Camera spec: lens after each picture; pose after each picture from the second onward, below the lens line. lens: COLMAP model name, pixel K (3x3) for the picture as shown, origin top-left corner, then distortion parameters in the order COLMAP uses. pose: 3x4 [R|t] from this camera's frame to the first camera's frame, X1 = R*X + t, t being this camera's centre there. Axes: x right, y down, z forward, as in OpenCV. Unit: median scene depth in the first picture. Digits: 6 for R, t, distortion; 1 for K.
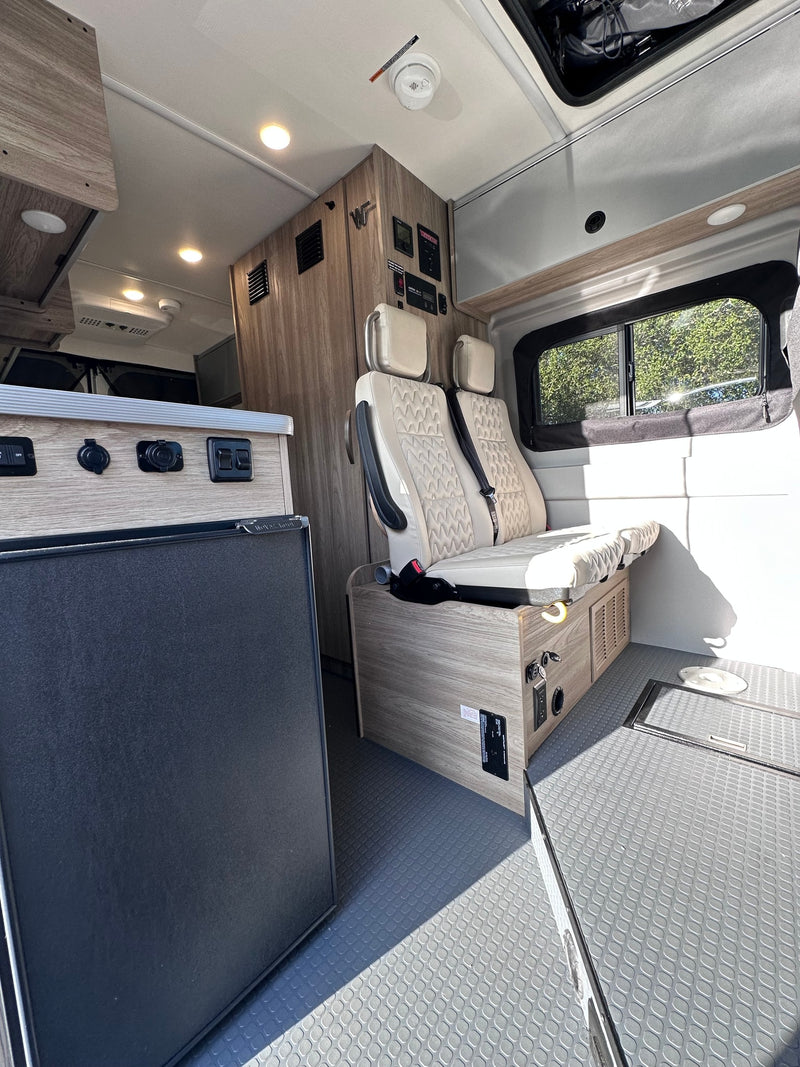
lens RADIAL K [[424.7, 0, 399.9], [0, 424.7, 532.5], [0, 0, 1]] dist [-0.001662, -0.000220]
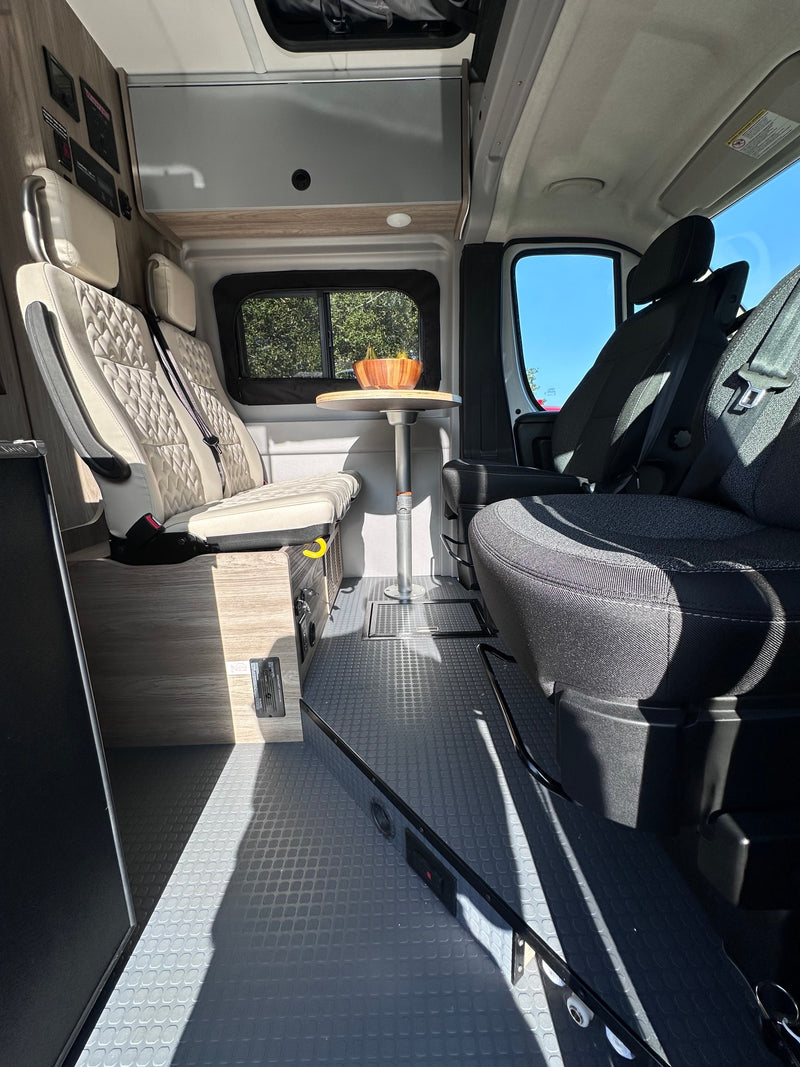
lens RADIAL K [[424.7, 0, 399.4], [0, 424.7, 531.4], [0, 0, 1]] dist [-0.001662, -0.000220]
pose [[0.740855, -0.101180, 0.664000, -0.133093], [0.053826, 0.994353, 0.091462, 0.040581], [-0.669505, -0.032020, 0.742117, 0.039739]]
